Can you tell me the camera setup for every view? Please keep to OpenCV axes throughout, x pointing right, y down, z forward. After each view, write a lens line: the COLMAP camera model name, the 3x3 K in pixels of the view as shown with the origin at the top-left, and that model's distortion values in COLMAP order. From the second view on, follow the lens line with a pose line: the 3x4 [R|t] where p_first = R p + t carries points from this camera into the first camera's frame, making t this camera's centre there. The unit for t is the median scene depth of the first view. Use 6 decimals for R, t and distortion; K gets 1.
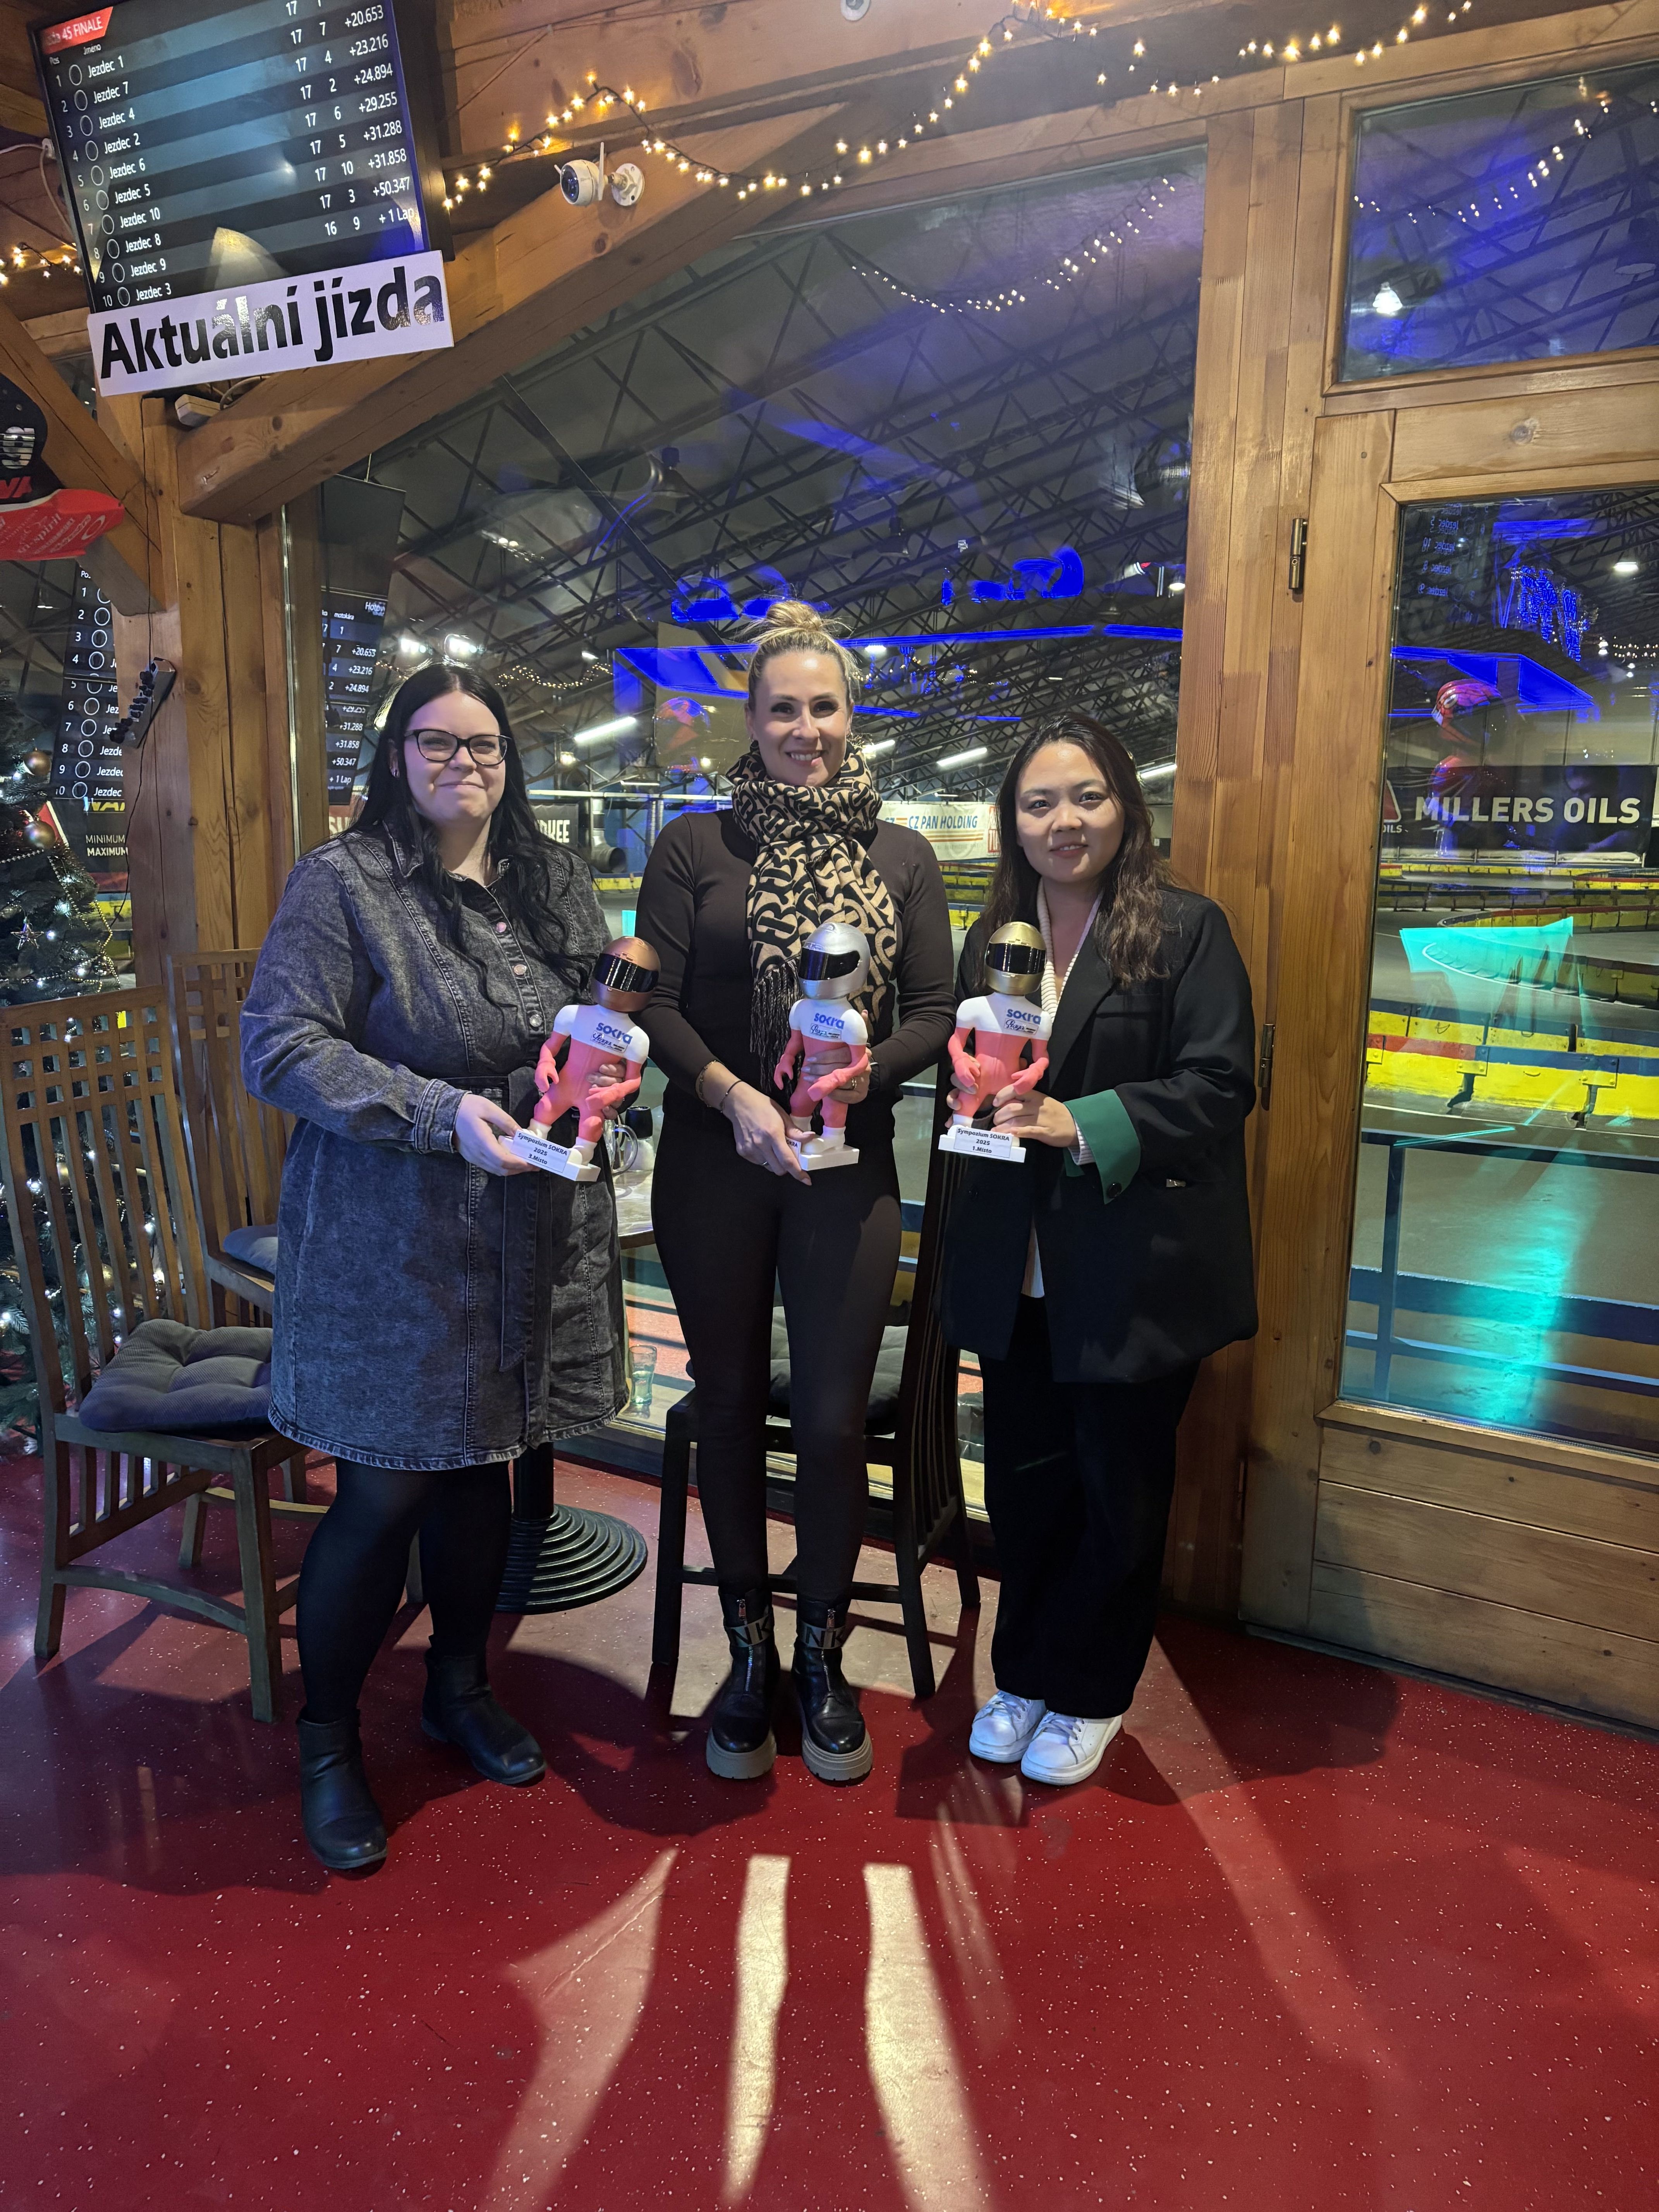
lens RADIAL K [[1608.9, 0, 829.5], [0, 1608.9, 1106.0], [0, 0, 1]] dist [0.036362, -0.047850]
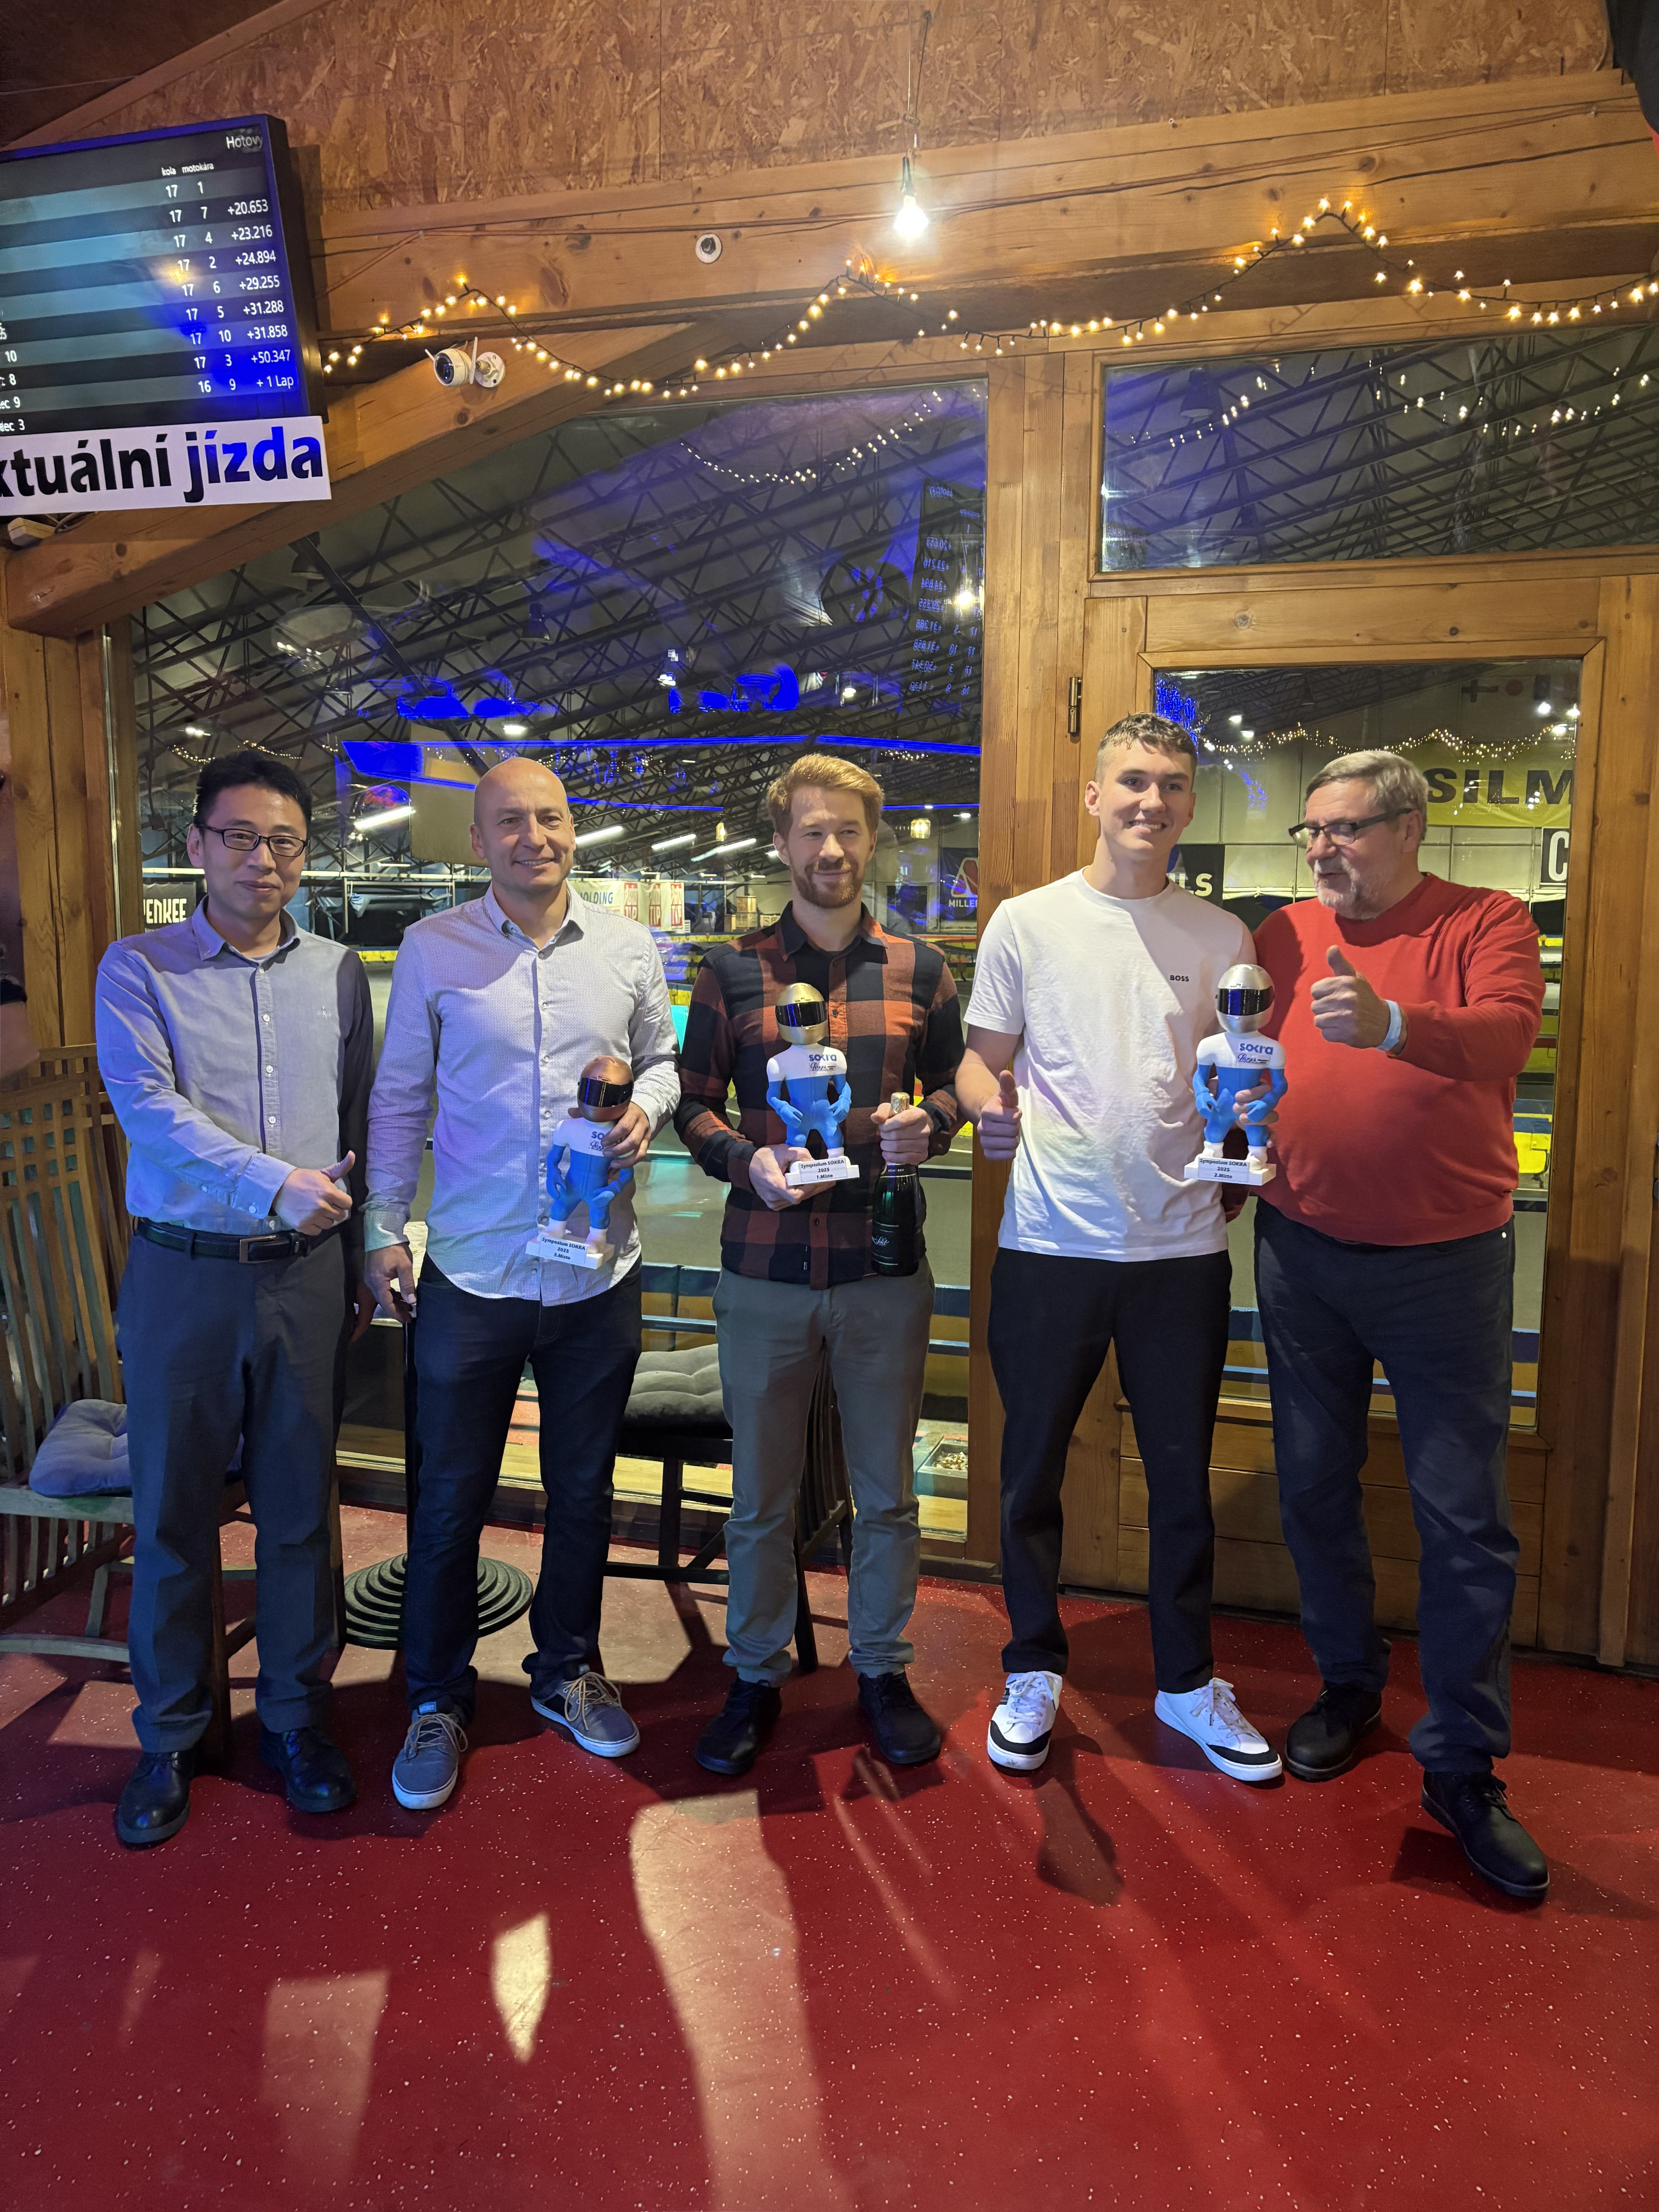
lens RADIAL K [[1628.4, 0, 832.1], [0, 1628.4, 1098.0], [0, 0, 1]] dist [0.006292, -0.003797]
pose [[0.973408, -0.035532, 0.226306, -0.164059], [0.047326, 0.997778, -0.046902, 0.010367], [-0.224136, 0.056365, 0.972926, -0.143332]]
